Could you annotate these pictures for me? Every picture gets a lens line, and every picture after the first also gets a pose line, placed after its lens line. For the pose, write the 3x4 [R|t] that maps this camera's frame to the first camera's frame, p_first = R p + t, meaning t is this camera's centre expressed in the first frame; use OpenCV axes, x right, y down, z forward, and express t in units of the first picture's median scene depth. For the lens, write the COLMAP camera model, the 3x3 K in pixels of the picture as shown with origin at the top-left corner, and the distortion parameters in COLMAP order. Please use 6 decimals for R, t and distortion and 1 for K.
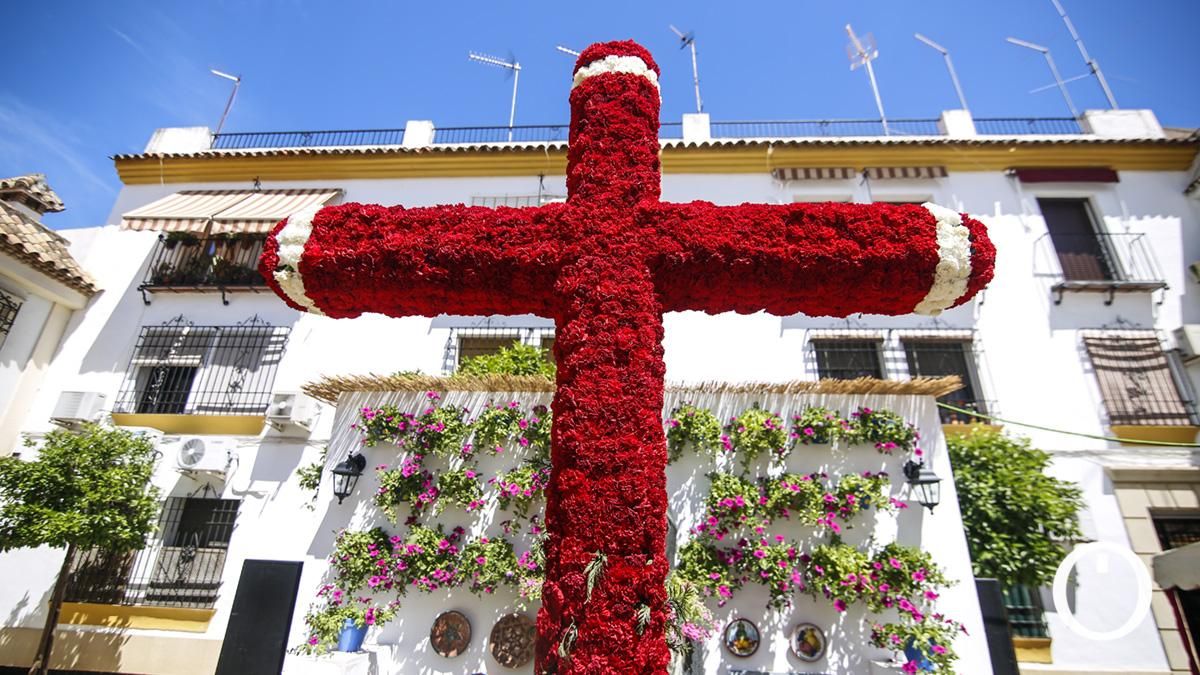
lens RADIAL K [[545.7, 0, 596.0], [0, 545.7, 335.6], [0, 0, 1]] dist [-0.020913, 0.001749]
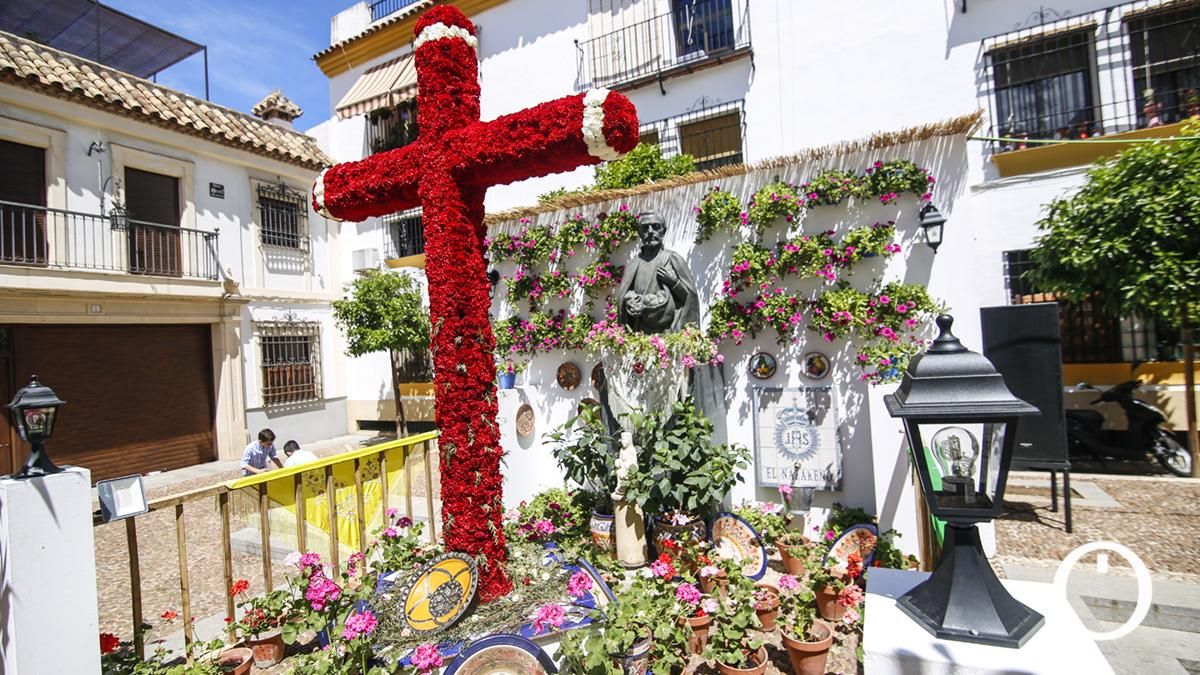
lens RADIAL K [[545.7, 0, 596.0], [0, 545.7, 335.6], [0, 0, 1]] dist [-0.020913, 0.001749]
pose [[0.906290, -0.088447, -0.413299, 0.177763], [0.240613, 0.911904, 0.332472, -0.016975], [0.347482, -0.400761, 0.847730, -0.089022]]
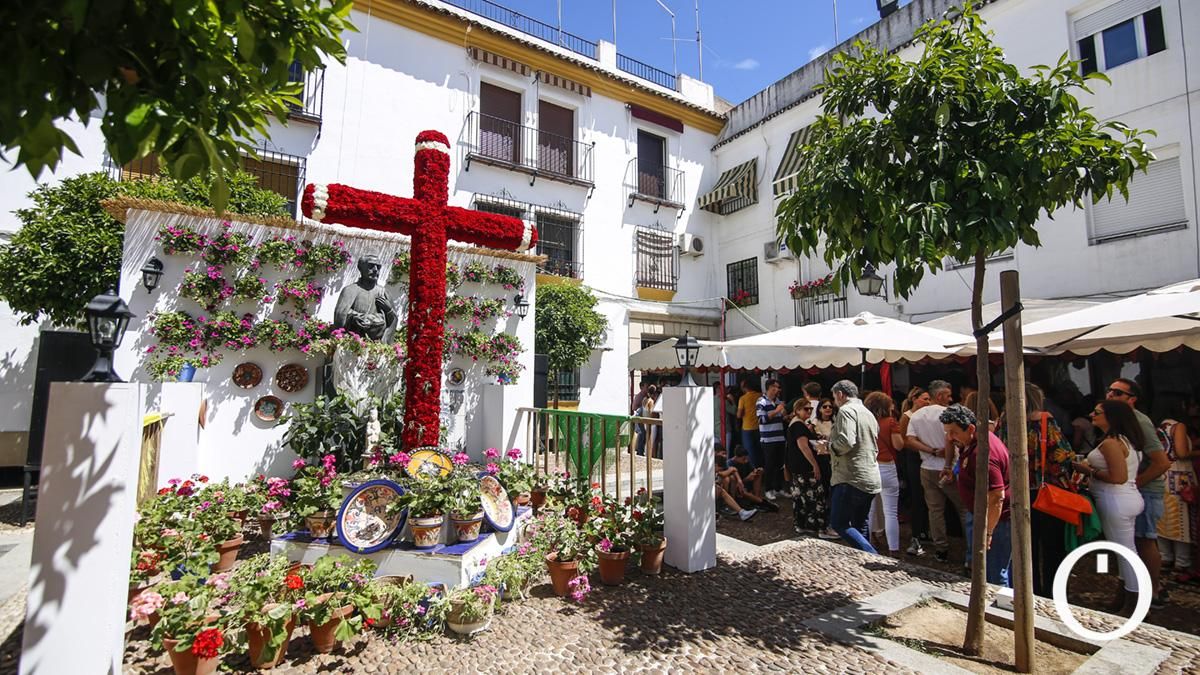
lens RADIAL K [[545.7, 0, 596.0], [0, 545.7, 335.6], [0, 0, 1]] dist [-0.020913, 0.001749]
pose [[0.808459, 0.032172, 0.587673, -0.152921], [-0.210866, 0.948052, 0.238187, -0.069382], [-0.549481, -0.316485, 0.773245, -0.320771]]
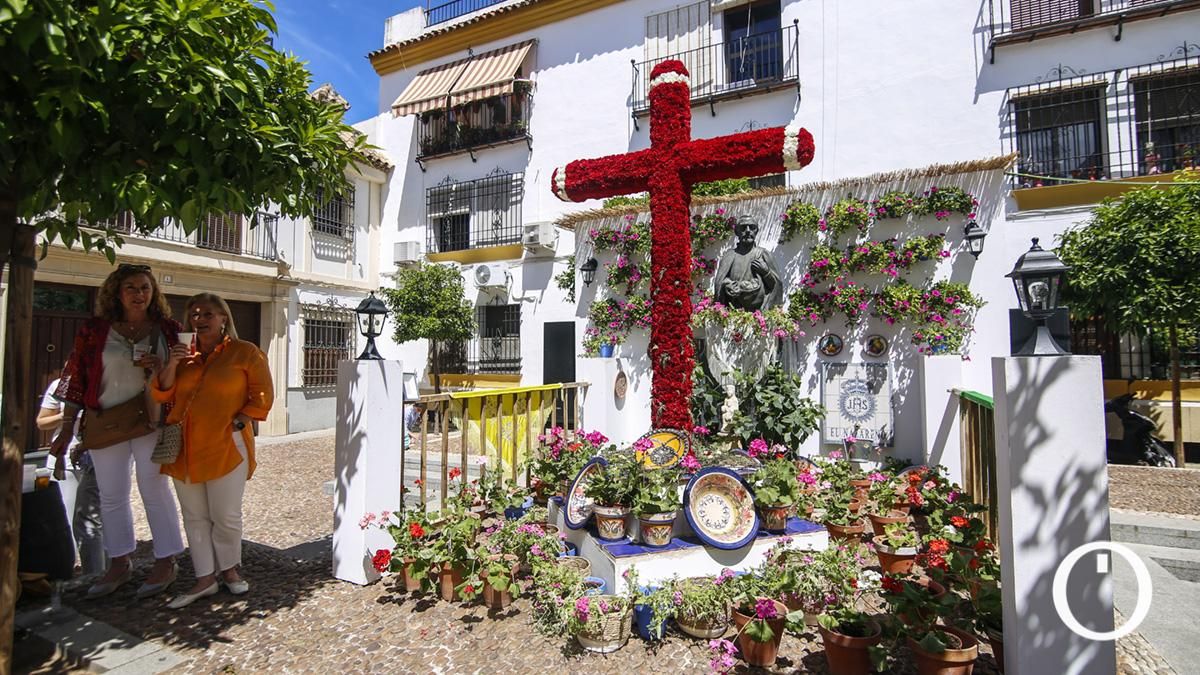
lens RADIAL K [[573.0, 0, 596.7], [0, 573.0, 335.0], [0, 0, 1]] dist [-0.016919, 0.000842]
pose [[0.919661, -0.047627, -0.389815, 0.114302], [0.177596, 0.935758, 0.304659, -0.043961], [0.350263, -0.349412, 0.869038, -0.278694]]
